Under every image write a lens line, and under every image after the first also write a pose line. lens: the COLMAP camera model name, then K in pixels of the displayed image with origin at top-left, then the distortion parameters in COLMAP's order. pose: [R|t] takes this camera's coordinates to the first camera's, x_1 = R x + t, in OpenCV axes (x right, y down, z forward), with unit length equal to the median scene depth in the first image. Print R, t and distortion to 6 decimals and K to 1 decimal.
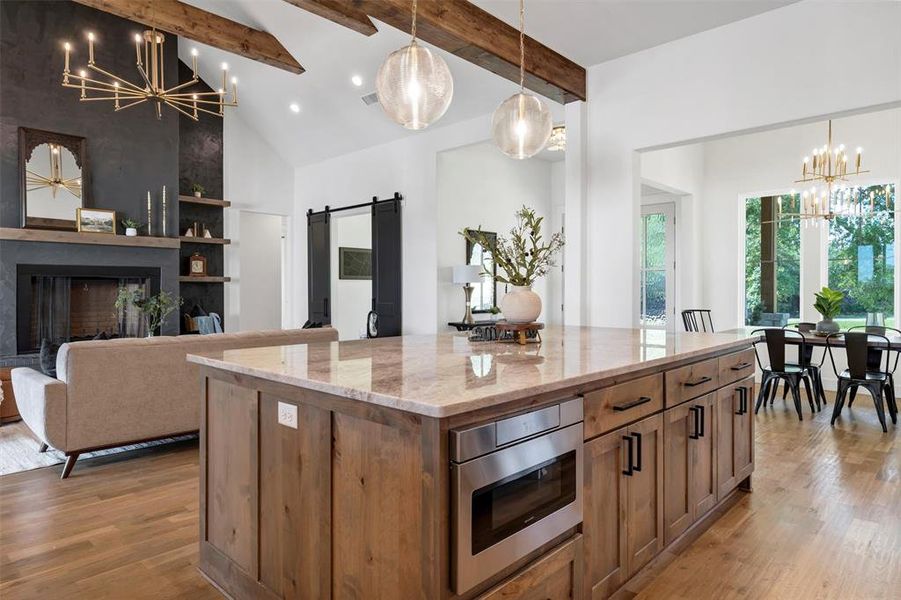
lens RADIAL K [[542.6, 0, 440.5], [0, 542.6, 290.7], [0, 0, 1]] dist [0.000062, 0.000046]
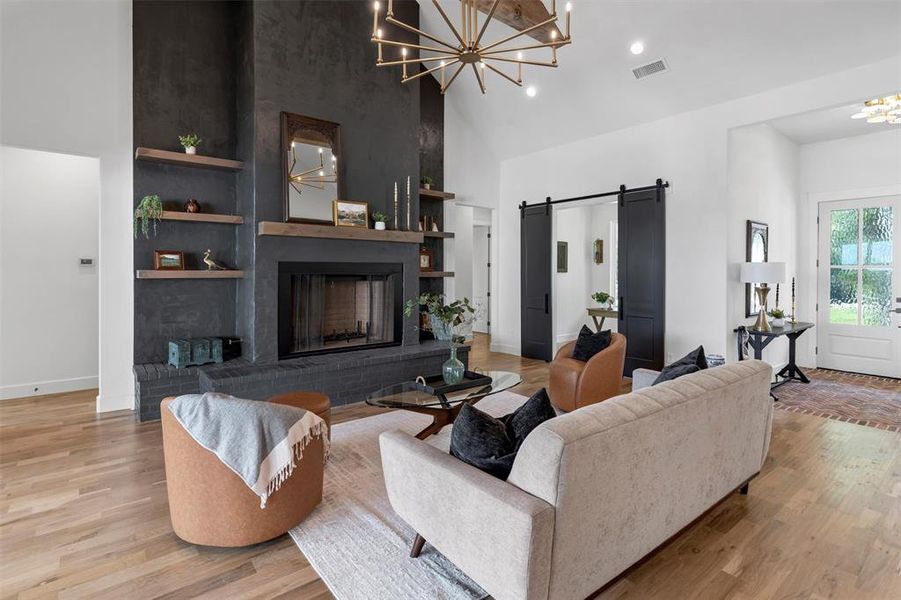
lens RADIAL K [[441.7, 0, 453.6], [0, 441.7, 274.9], [0, 0, 1]] dist [-0.000607, -0.000192]
pose [[0.992280, 0.005831, -0.123878, -0.340107], [-0.005375, 0.999978, 0.004013, -0.026737], [0.123899, -0.003317, 0.992289, 0.255522]]
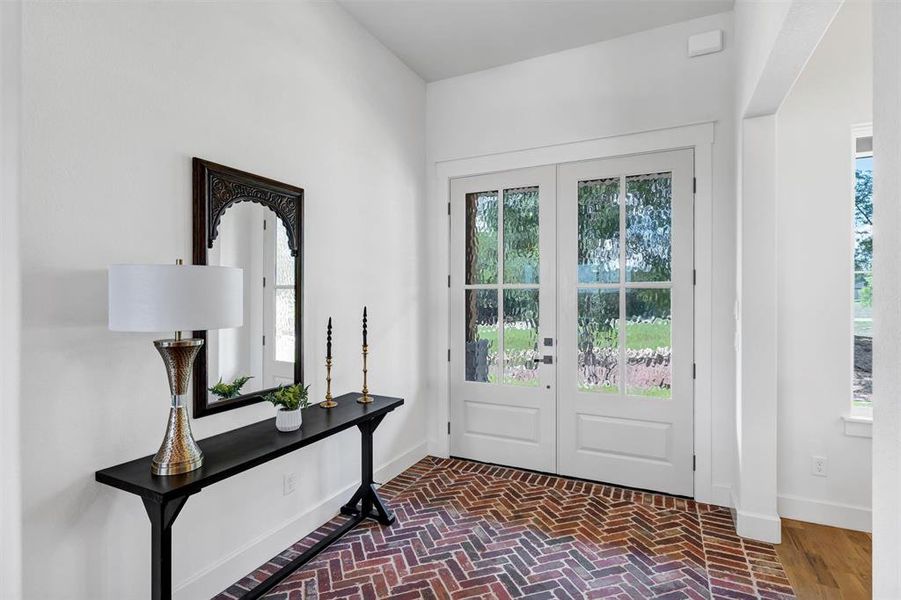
lens RADIAL K [[437.0, 0, 450.5], [0, 437.0, 300.0], [0, 0, 1]] dist [0.000047, -0.000080]
pose [[0.948993, -0.000111, 0.315296, 0.117216], [0.000554, 0.999999, -0.001318, -0.027615], [-0.315296, 0.001425, 0.948992, 0.736217]]
